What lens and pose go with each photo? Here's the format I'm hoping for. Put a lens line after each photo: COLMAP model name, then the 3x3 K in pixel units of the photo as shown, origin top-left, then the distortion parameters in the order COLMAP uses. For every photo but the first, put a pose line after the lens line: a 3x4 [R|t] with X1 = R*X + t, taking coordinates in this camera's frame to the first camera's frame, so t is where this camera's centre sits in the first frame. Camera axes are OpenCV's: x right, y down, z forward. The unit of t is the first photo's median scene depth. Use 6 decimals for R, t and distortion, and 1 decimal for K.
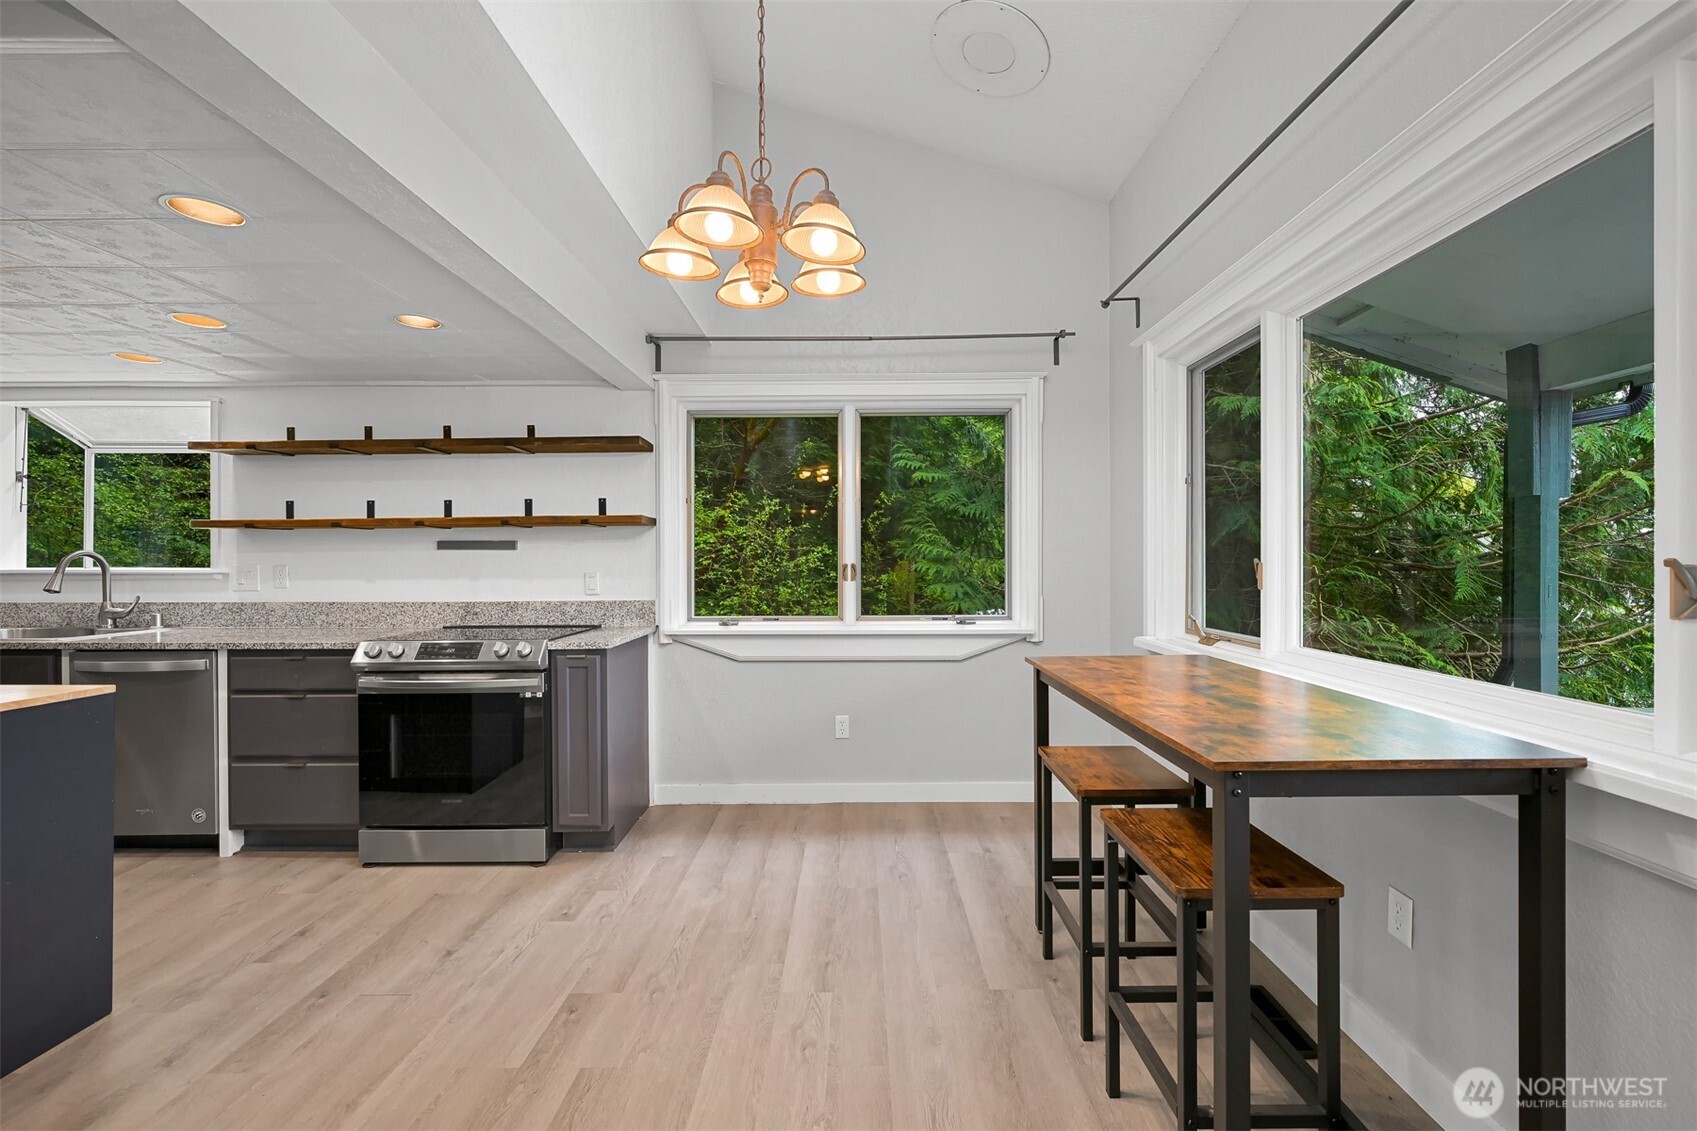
lens RADIAL K [[675.2, 0, 853.2], [0, 675.2, 563.8], [0, 0, 1]] dist [-0.004342, -0.000190]
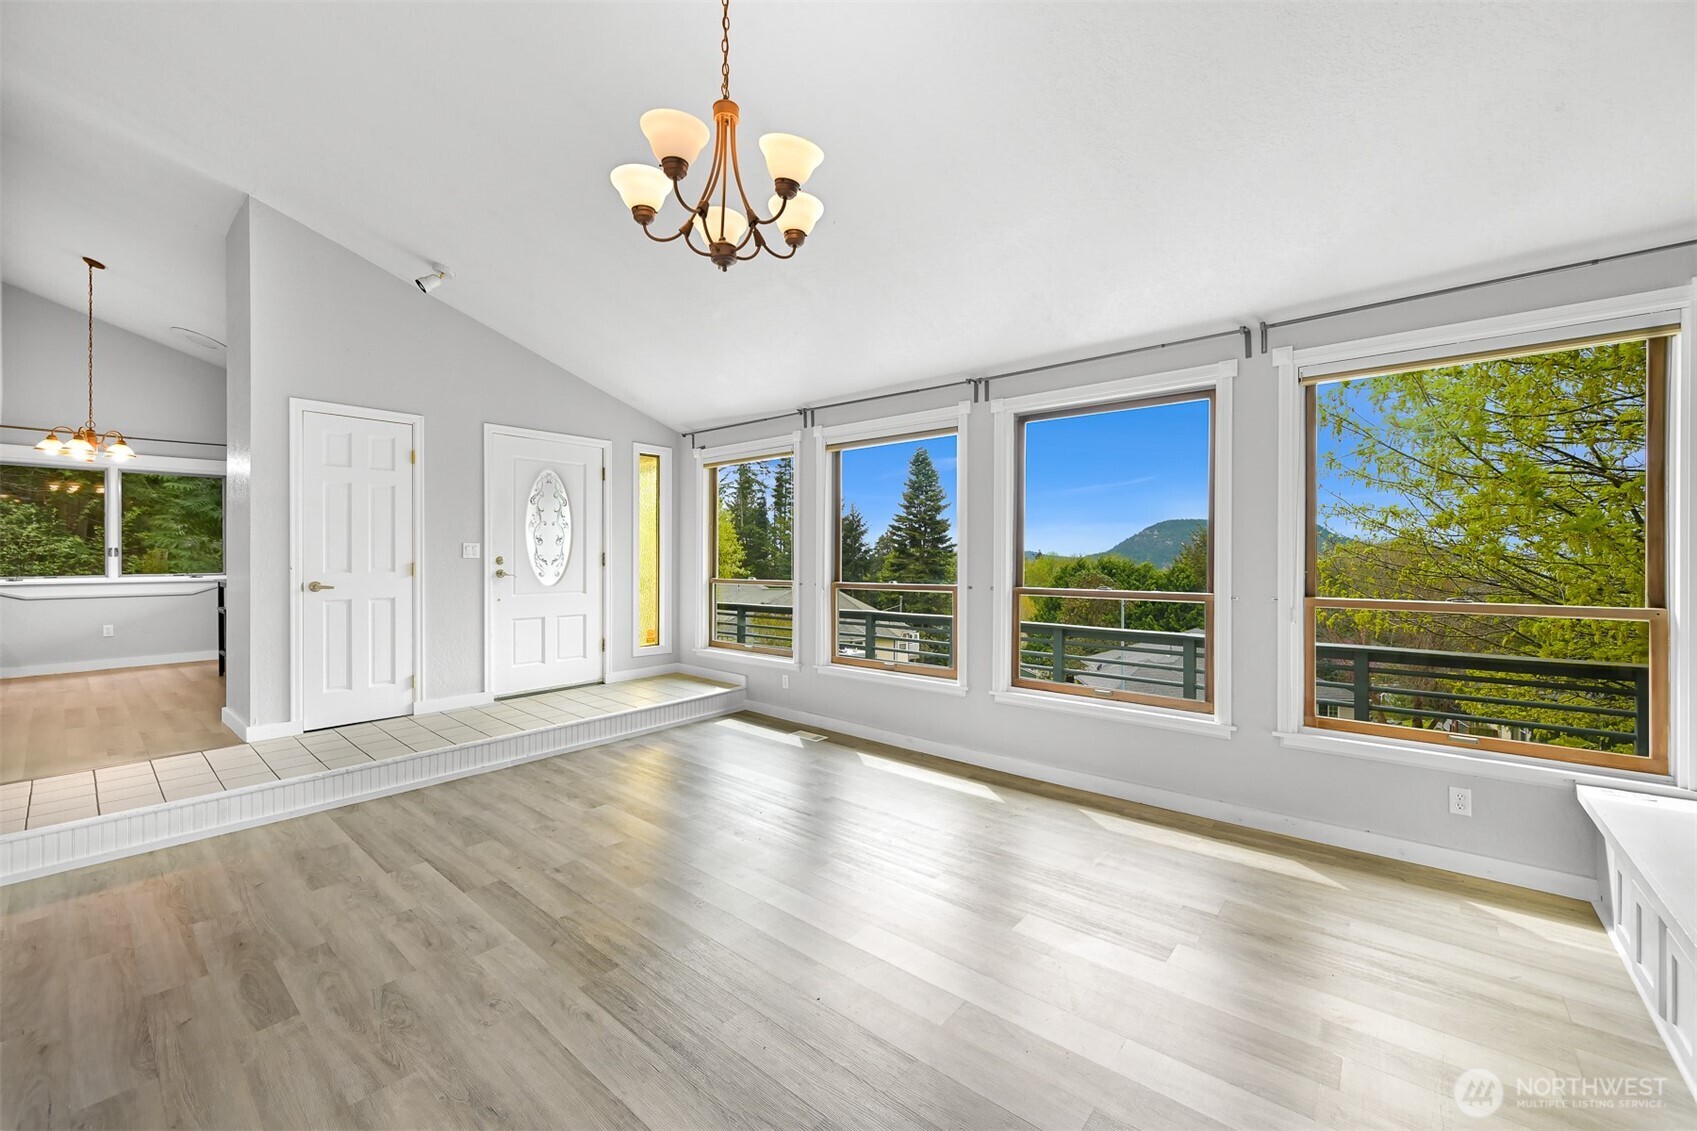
lens RADIAL K [[668.9, 0, 839.7], [0, 668.9, 560.9], [0, 0, 1]] dist [0.000101, -0.000664]
pose [[0.643541, -0.000448, 0.765411, -0.140099], [-0.000438, 0.999999, 0.000953, 0.037216], [-0.765411, -0.000948, 0.643541, -1.938873]]
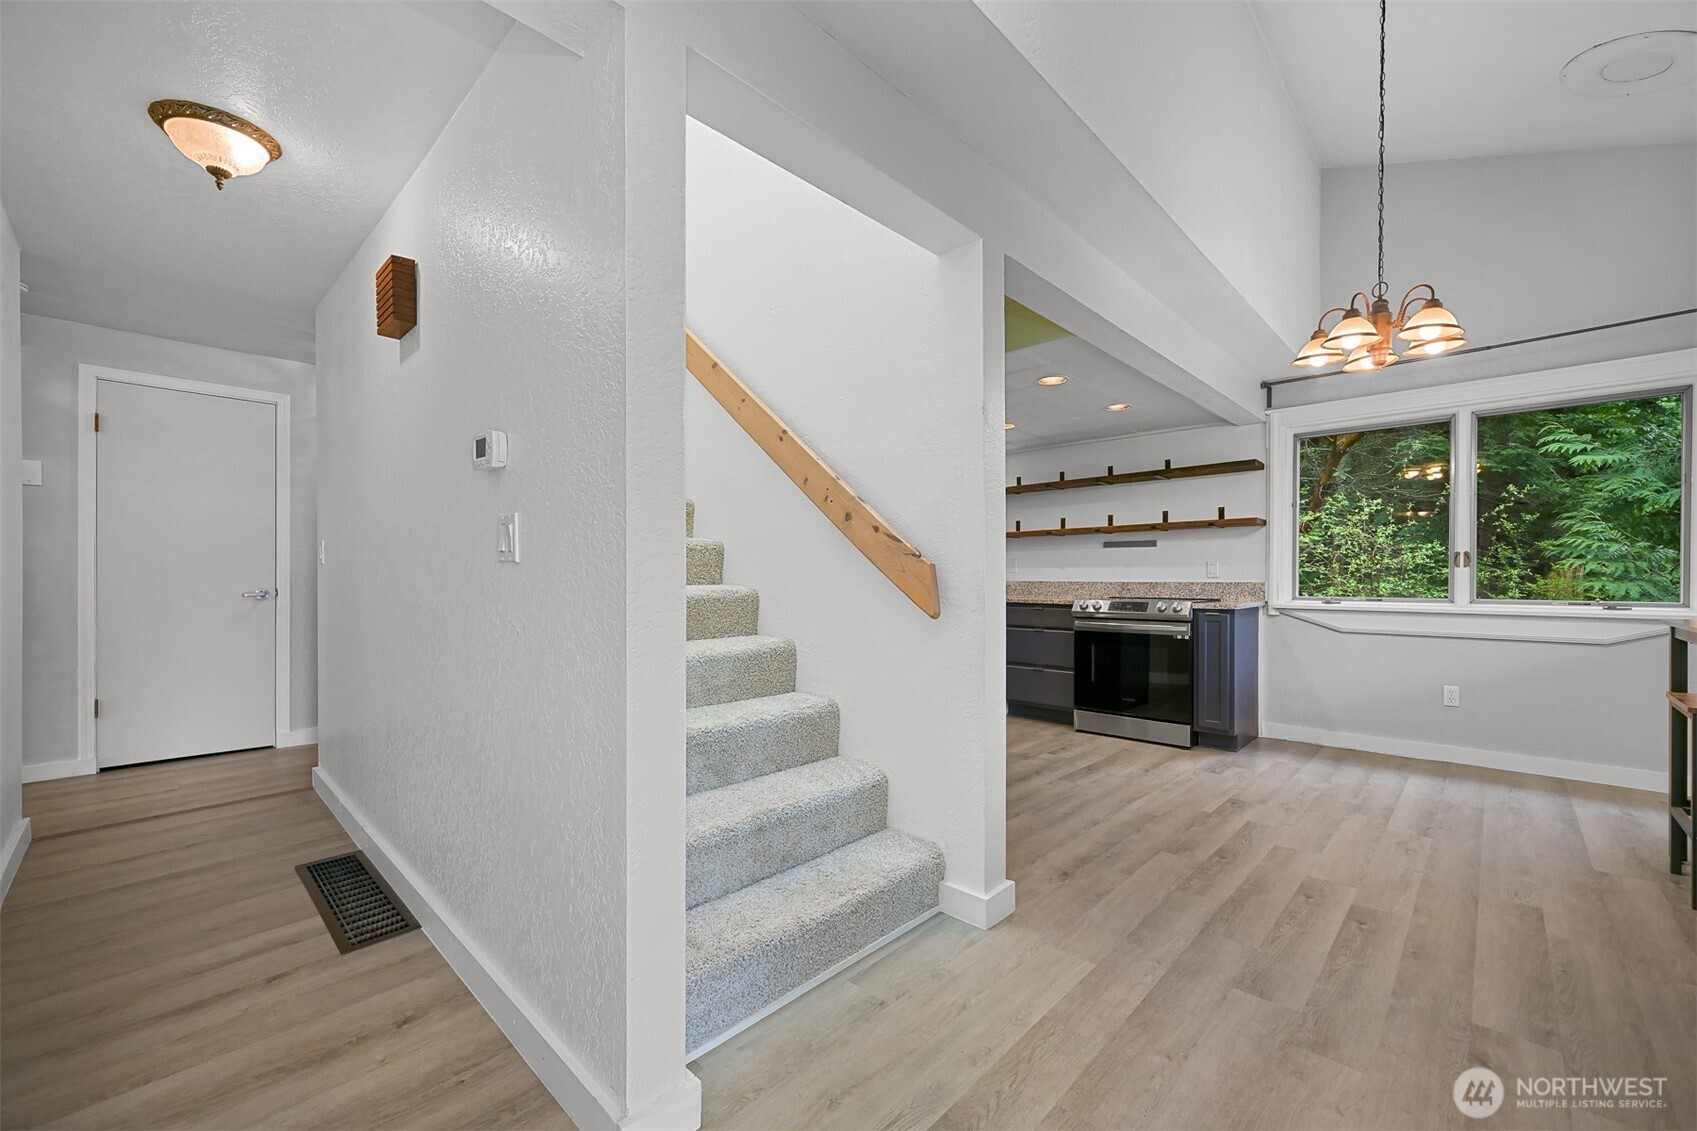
lens RADIAL K [[668.9, 0, 869.9], [0, 668.9, 582.0], [0, 0, 1]] dist [0.000101, -0.000664]
pose [[0.731720, 0.008946, -0.681547, 0.033380], [-0.008485, 0.999956, 0.004015, 0.057353], [0.681553, 0.002845, 0.731763, -0.497002]]
